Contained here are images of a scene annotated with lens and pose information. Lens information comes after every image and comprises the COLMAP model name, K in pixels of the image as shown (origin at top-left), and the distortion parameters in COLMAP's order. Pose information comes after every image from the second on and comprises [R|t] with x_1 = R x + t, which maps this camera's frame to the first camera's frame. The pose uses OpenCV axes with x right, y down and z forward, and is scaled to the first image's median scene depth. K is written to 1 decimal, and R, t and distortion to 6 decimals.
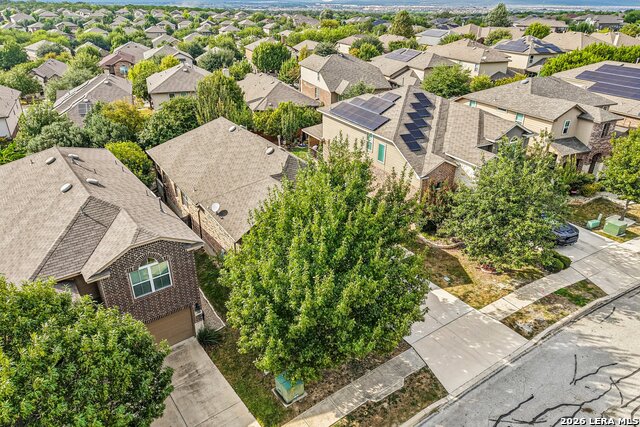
lens RADIAL K [[426.8, 0, 320.0], [0, 426.8, 213.5], [0, 0, 1]] dist [0.028372, -0.023589]
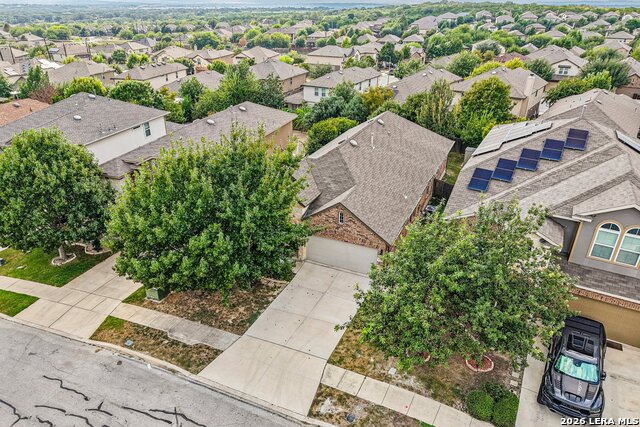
lens RADIAL K [[427.2, 0, 320.0], [0, 427.2, 213.5], [0, 0, 1]] dist [0.021106, -0.005039]
pose [[0.537959, 0.370147, -0.757358, 0.839426], [-0.375075, 0.909708, 0.178186, -0.176580], [0.754930, 0.188210, 0.628218, 0.379871]]
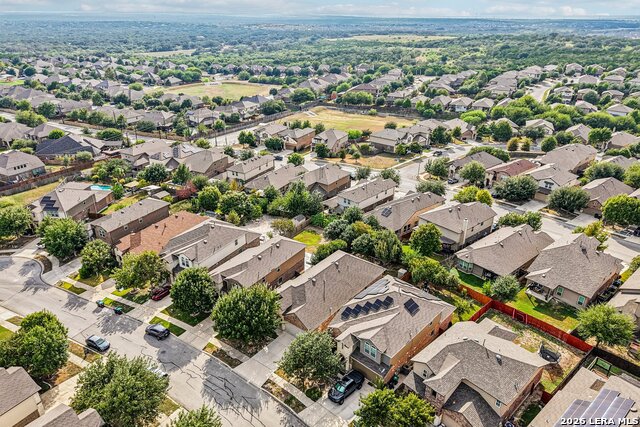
lens RADIAL K [[426.8, 0, 320.0], [0, 426.8, 213.5], [0, 0, 1]] dist [0.028372, -0.023589]
pose [[0.323450, 0.396428, -0.859200, 2.147889], [-0.421755, 0.873226, 0.244128, -1.267276], [0.847055, 0.283409, 0.449641, -0.174619]]
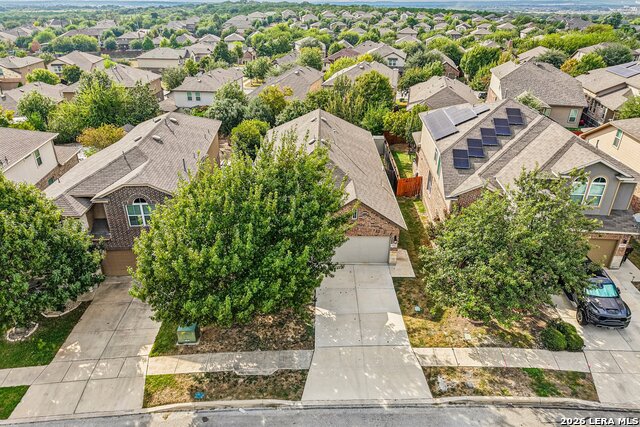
lens RADIAL K [[426.8, 0, 320.0], [0, 426.8, 213.5], [0, 0, 1]] dist [0.028372, -0.023589]
pose [[0.837414, 0.242299, -0.489927, 0.543026], [-0.244822, 0.967702, 0.060122, -0.047681], [0.488671, 0.069598, 0.869688, 0.106467]]
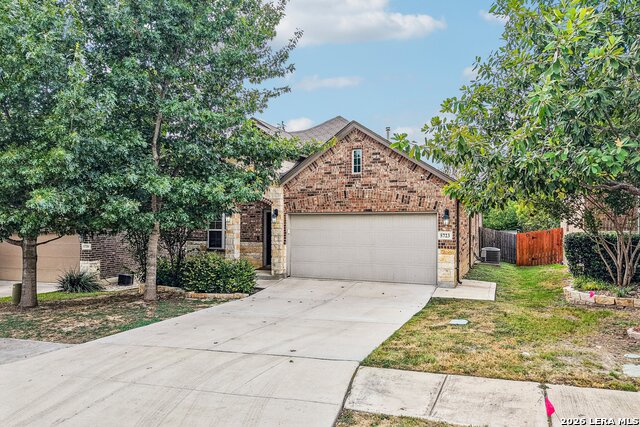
lens RADIAL K [[426.8, 0, 320.0], [0, 426.8, 213.5], [0, 0, 1]] dist [0.028372, -0.023589]
pose [[0.567657, -0.020873, -0.823001, 0.504249], [-0.361715, 0.891696, -0.272104, 0.210063], [0.739546, 0.452153, 0.498627, 0.793531]]
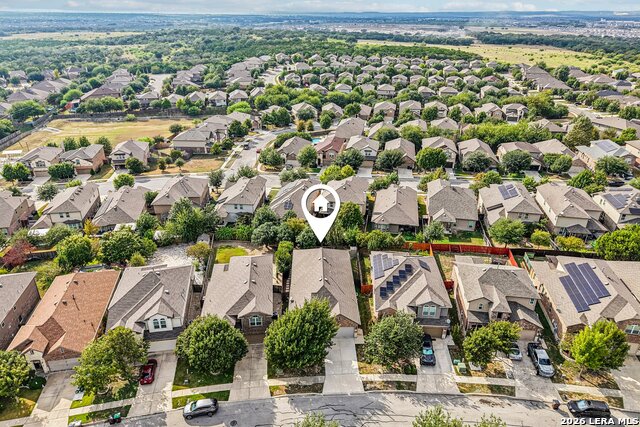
lens RADIAL K [[426.8, 0, 320.0], [0, 426.8, 213.5], [0, 0, 1]] dist [0.028372, -0.023589]
pose [[0.851737, 0.225078, -0.473164, 1.090692], [-0.234857, 0.971237, 0.039242, -0.704456], [0.468387, 0.077702, 0.880100, -1.344503]]
